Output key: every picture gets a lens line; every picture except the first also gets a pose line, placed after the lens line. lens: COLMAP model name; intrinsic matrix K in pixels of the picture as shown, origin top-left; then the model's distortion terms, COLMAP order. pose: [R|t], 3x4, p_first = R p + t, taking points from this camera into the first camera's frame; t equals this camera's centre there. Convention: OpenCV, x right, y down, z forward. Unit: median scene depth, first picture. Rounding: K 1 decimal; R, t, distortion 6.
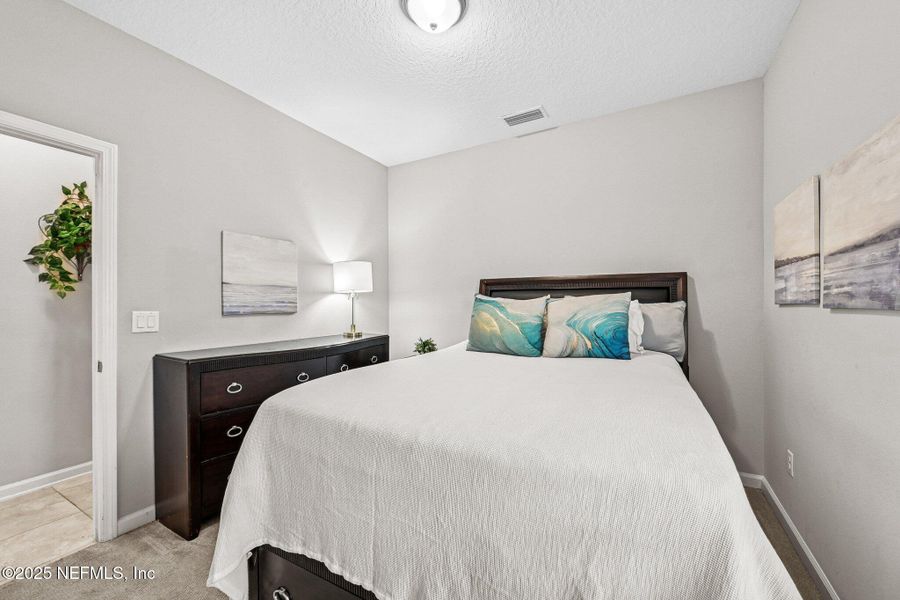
lens RADIAL K [[356.3, 0, 453.0], [0, 356.3, 302.0], [0, 0, 1]] dist [-0.004391, 0.000109]
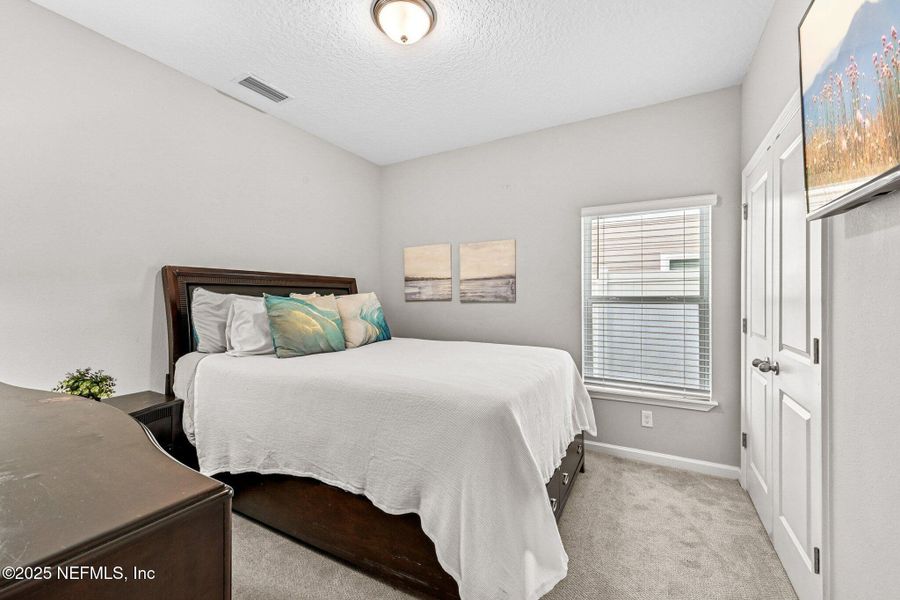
lens RADIAL K [[356.3, 0, 452.3], [0, 356.3, 300.3], [0, 0, 1]] dist [-0.004391, 0.000109]
pose [[0.009023, -0.000265, 0.999959, -0.851441], [0.002534, 0.999997, 0.000242, 0.004192], [-0.999956, 0.002532, 0.009023, 0.665752]]
